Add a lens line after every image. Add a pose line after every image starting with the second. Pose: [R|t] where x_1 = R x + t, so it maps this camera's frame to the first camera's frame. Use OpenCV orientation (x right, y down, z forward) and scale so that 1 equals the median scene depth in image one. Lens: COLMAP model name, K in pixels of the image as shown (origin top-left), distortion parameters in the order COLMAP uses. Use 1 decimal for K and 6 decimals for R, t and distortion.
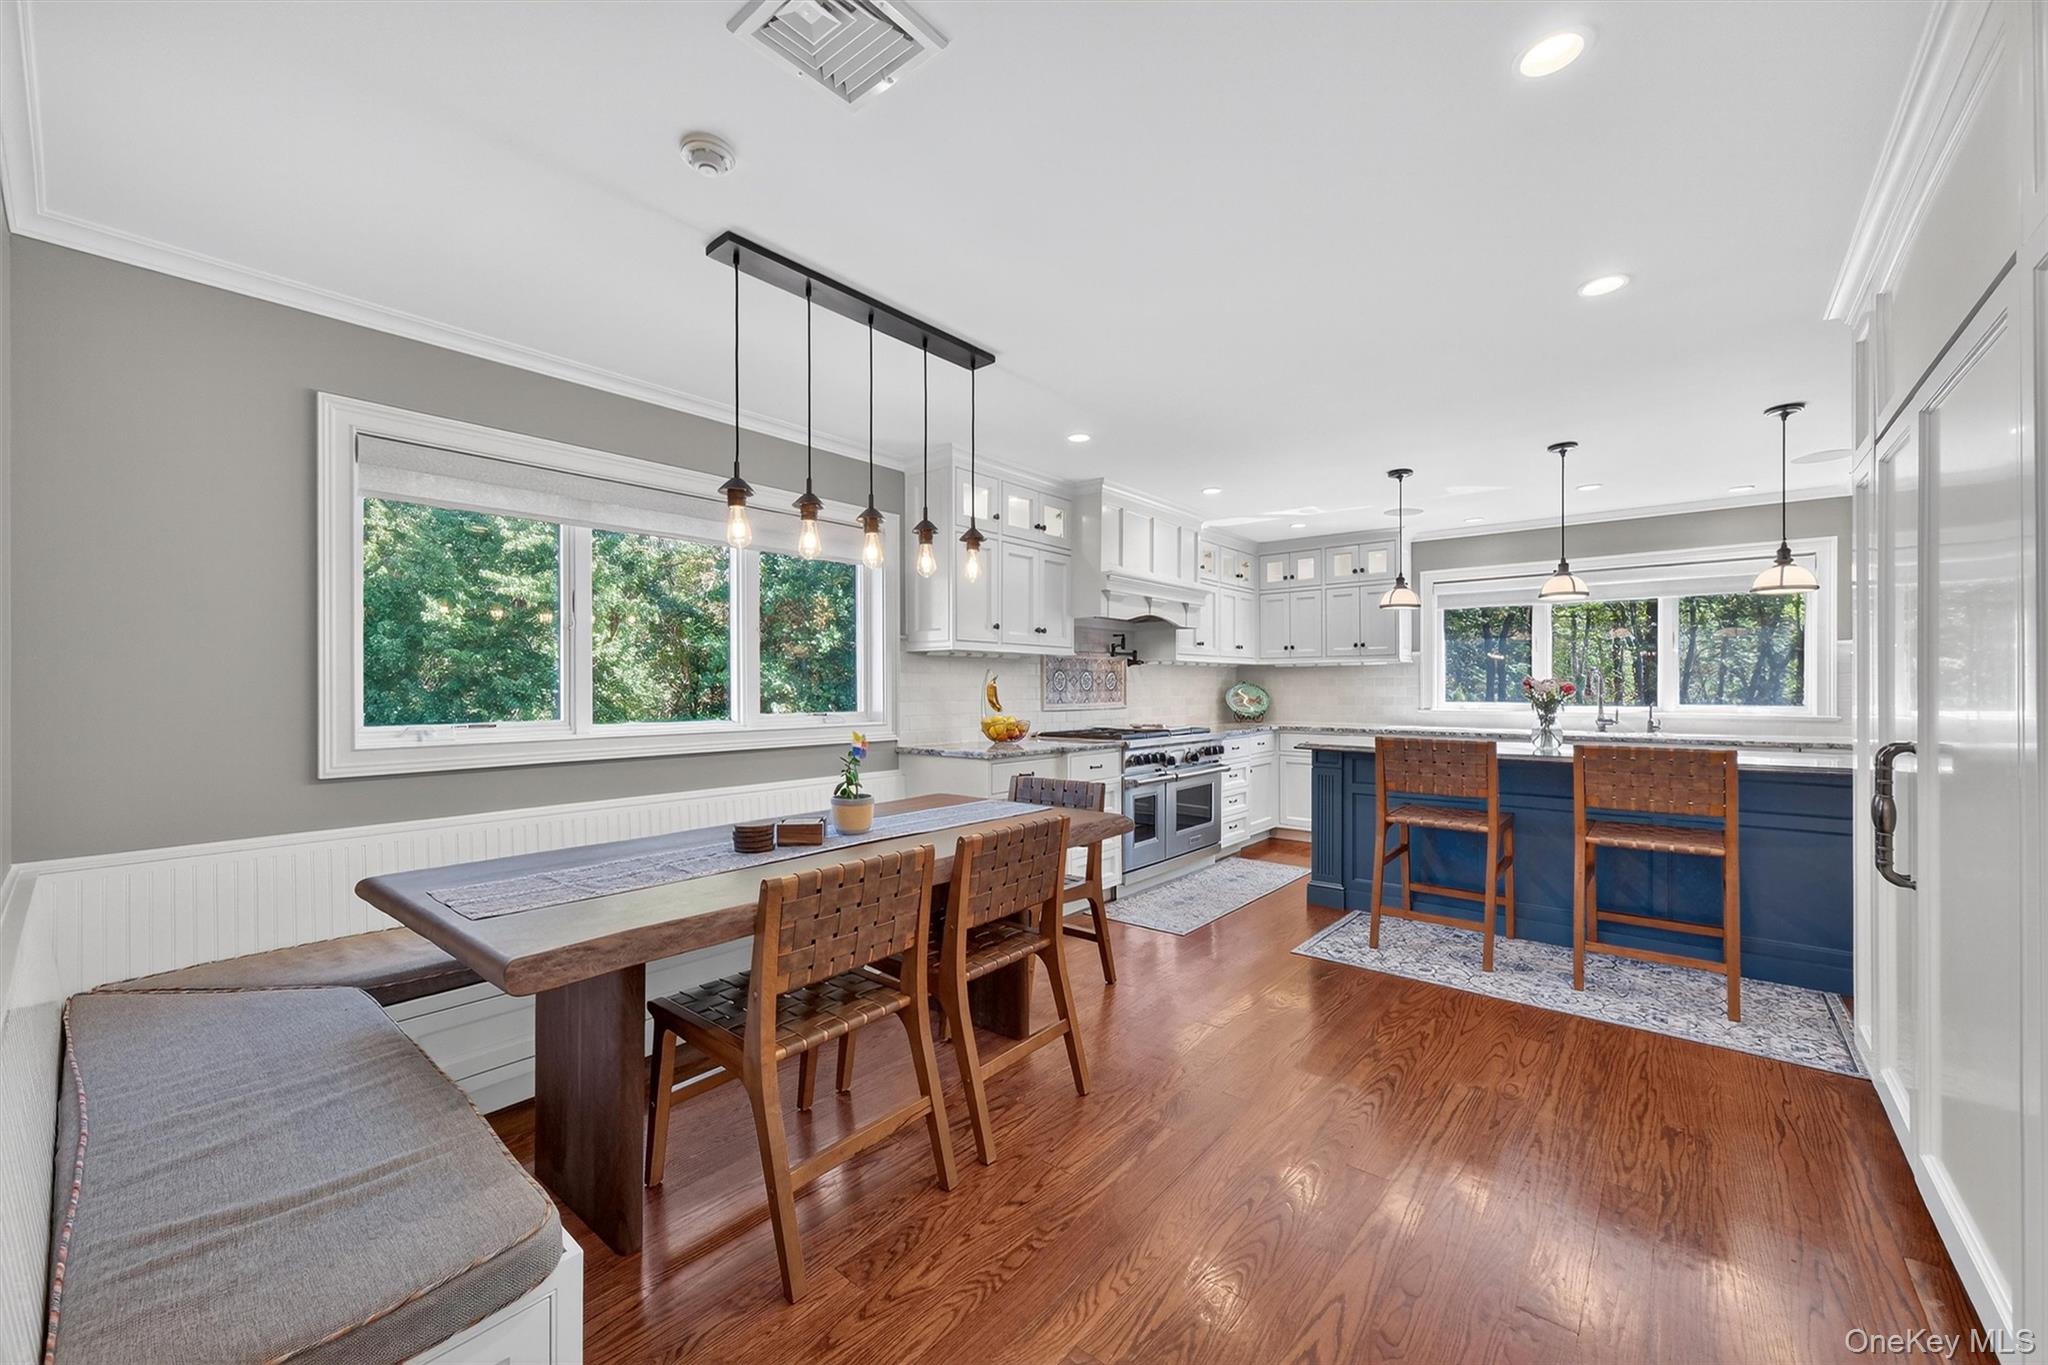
lens RADIAL K [[794.9, 0, 1044.4], [0, 794.9, 679.6], [0, 0, 1]] dist [0.014616, 0.000883]
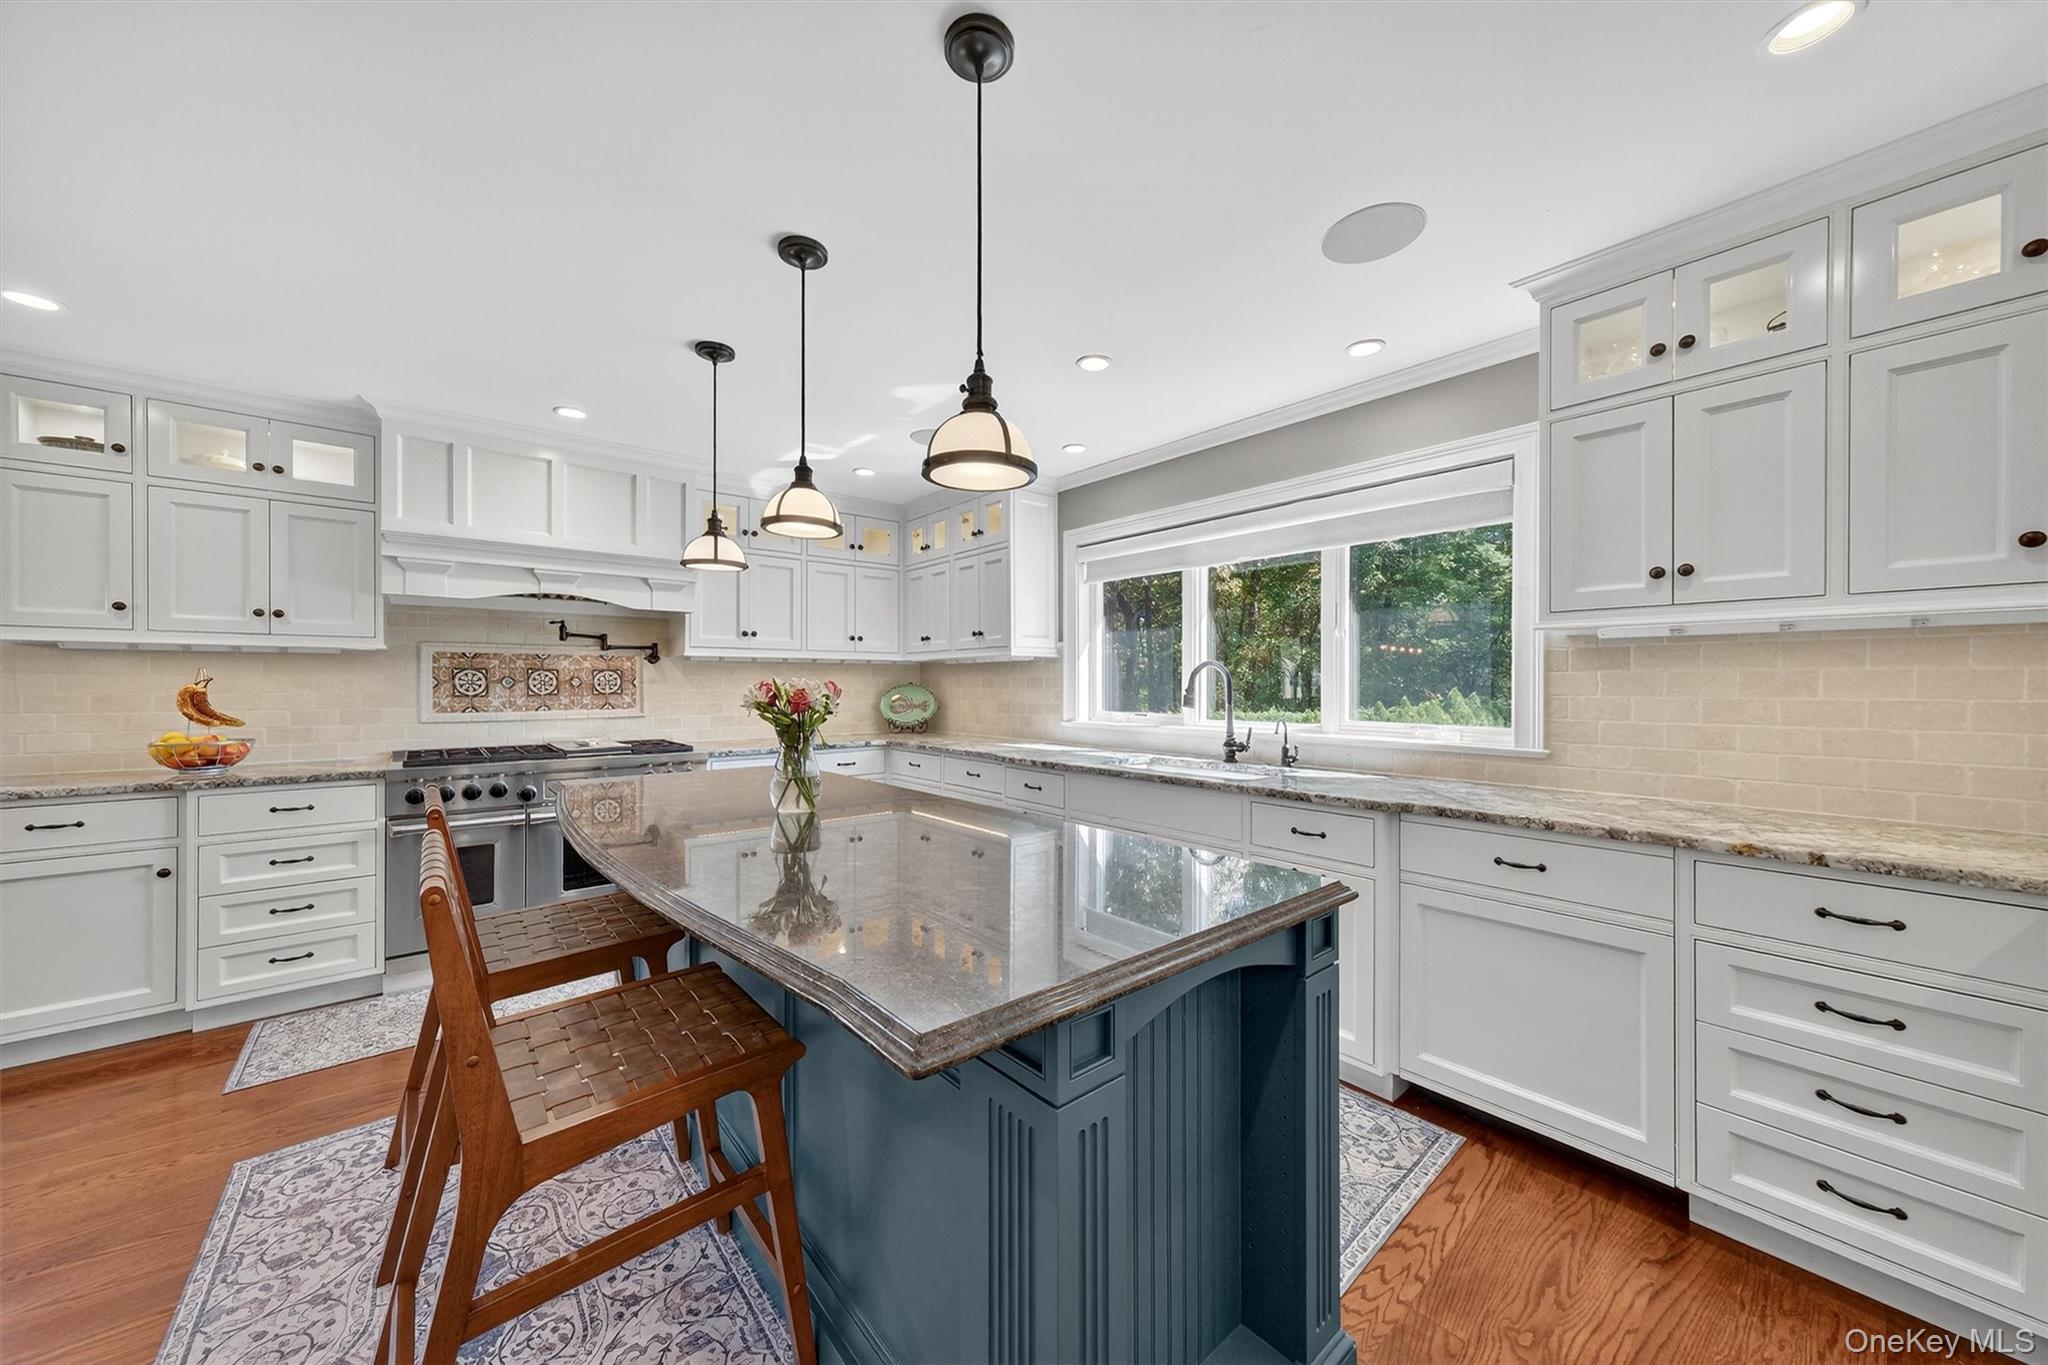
lens RADIAL K [[714.9, 0, 1028.9], [0, 714.9, 684.2], [0, 0, 1]] dist [0.002528, 0.001497]
pose [[0.982458, 0.000653, -0.186483, 0.644481], [0.001120, 0.999955, 0.009404, -0.002964], [0.186481, -0.009448, 0.982413, 0.405412]]
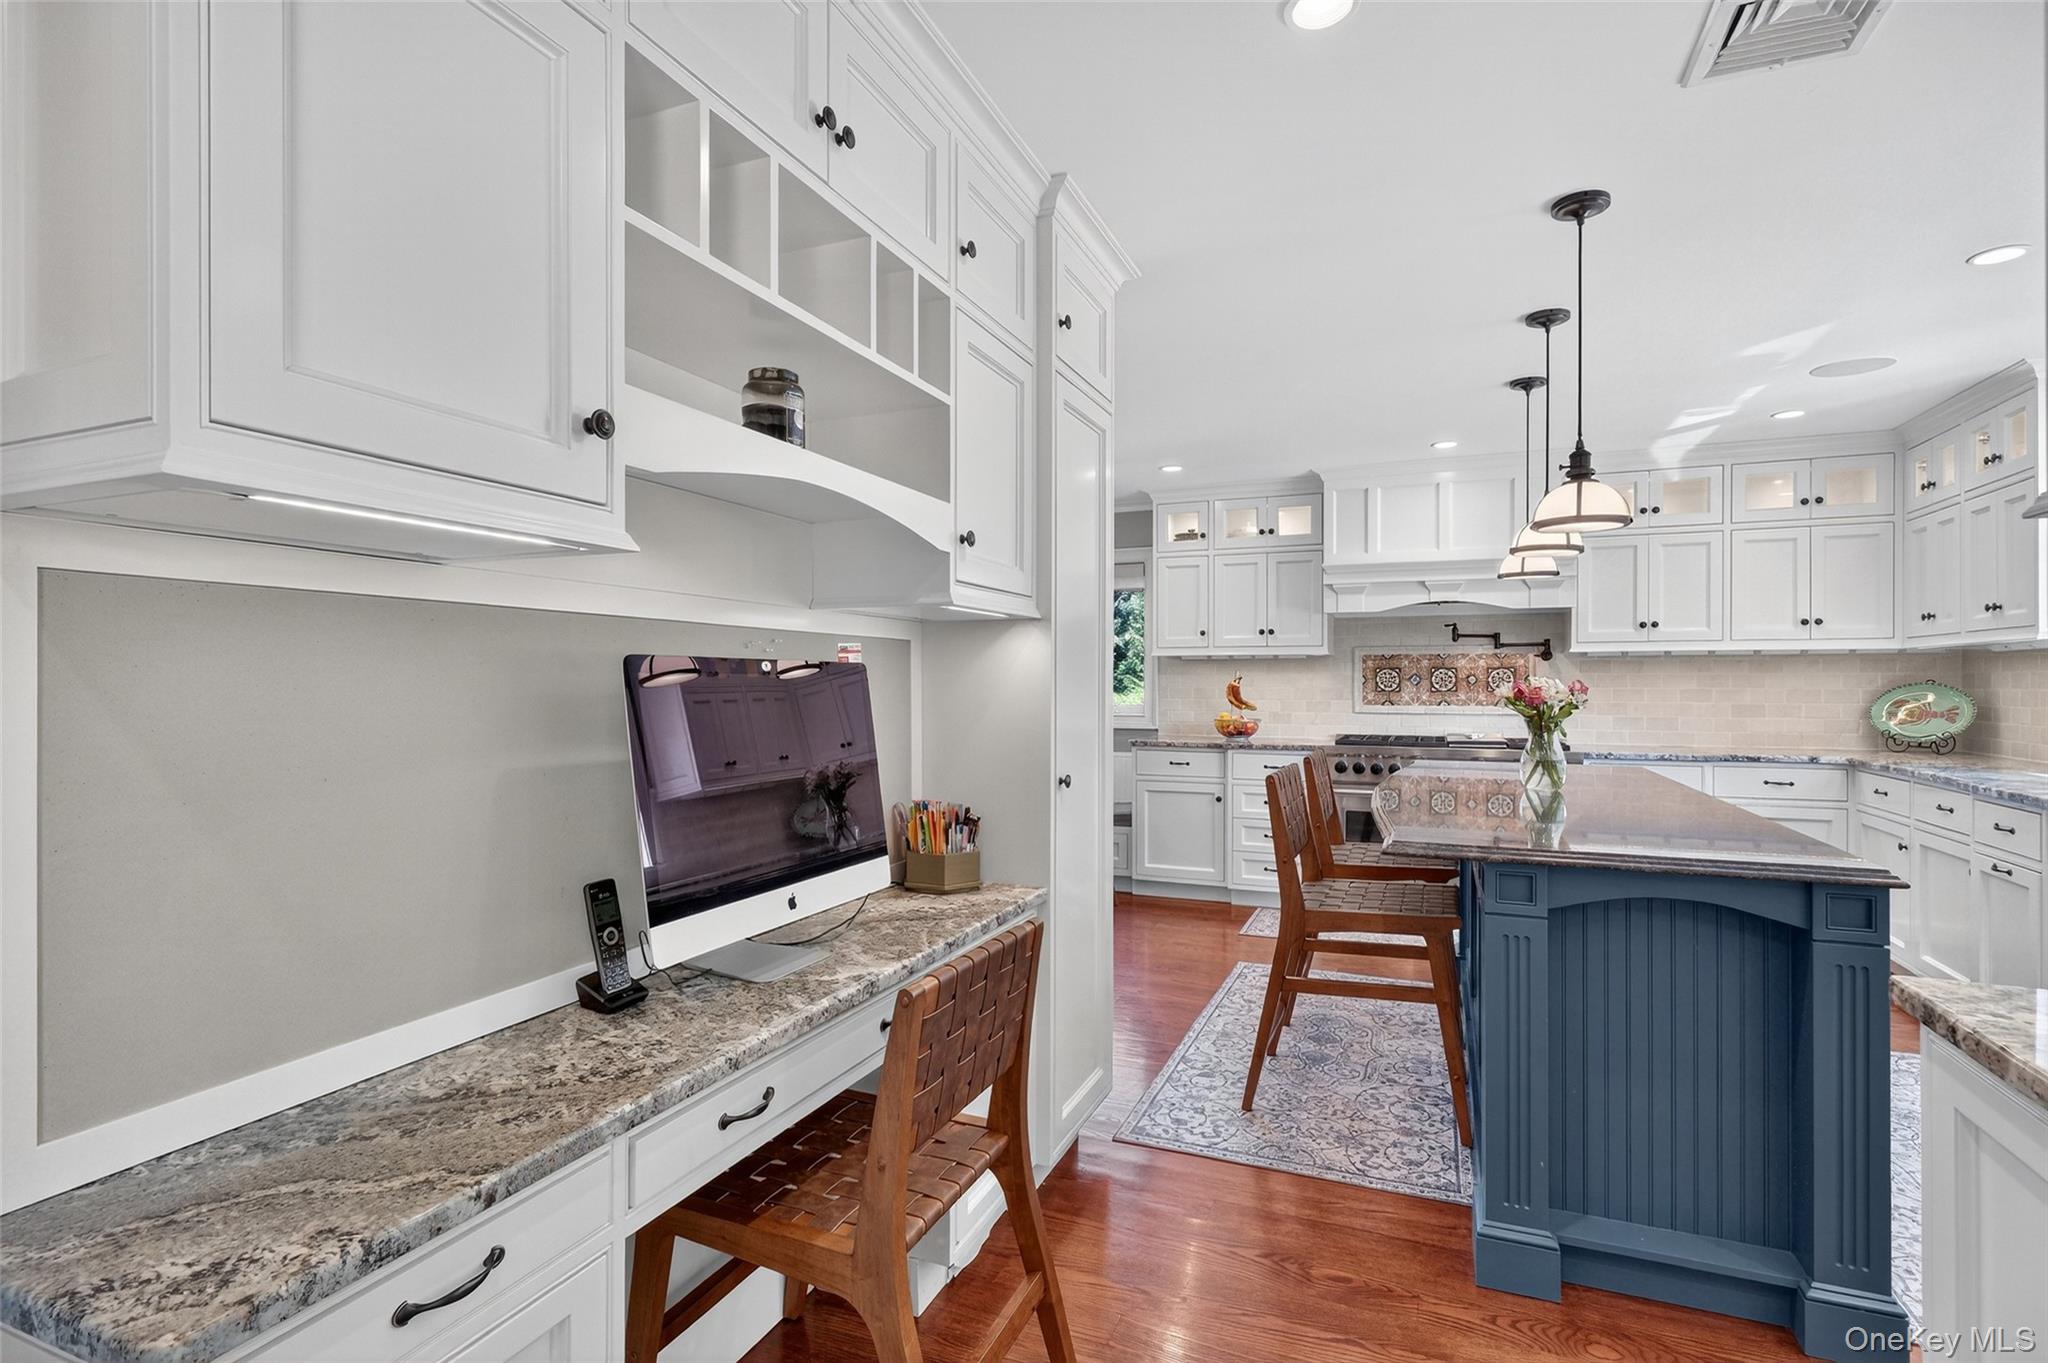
lens RADIAL K [[991.5, 0, 1025.3], [0, 991.5, 684.9], [0, 0, 1]] dist [0.002200, 0.004167]
pose [[0.282438, 0.005093, -0.959272, 0.936690], [0.007676, 0.999942, 0.007569, -0.004863], [0.959255, -0.009501, 0.282382, 0.276097]]
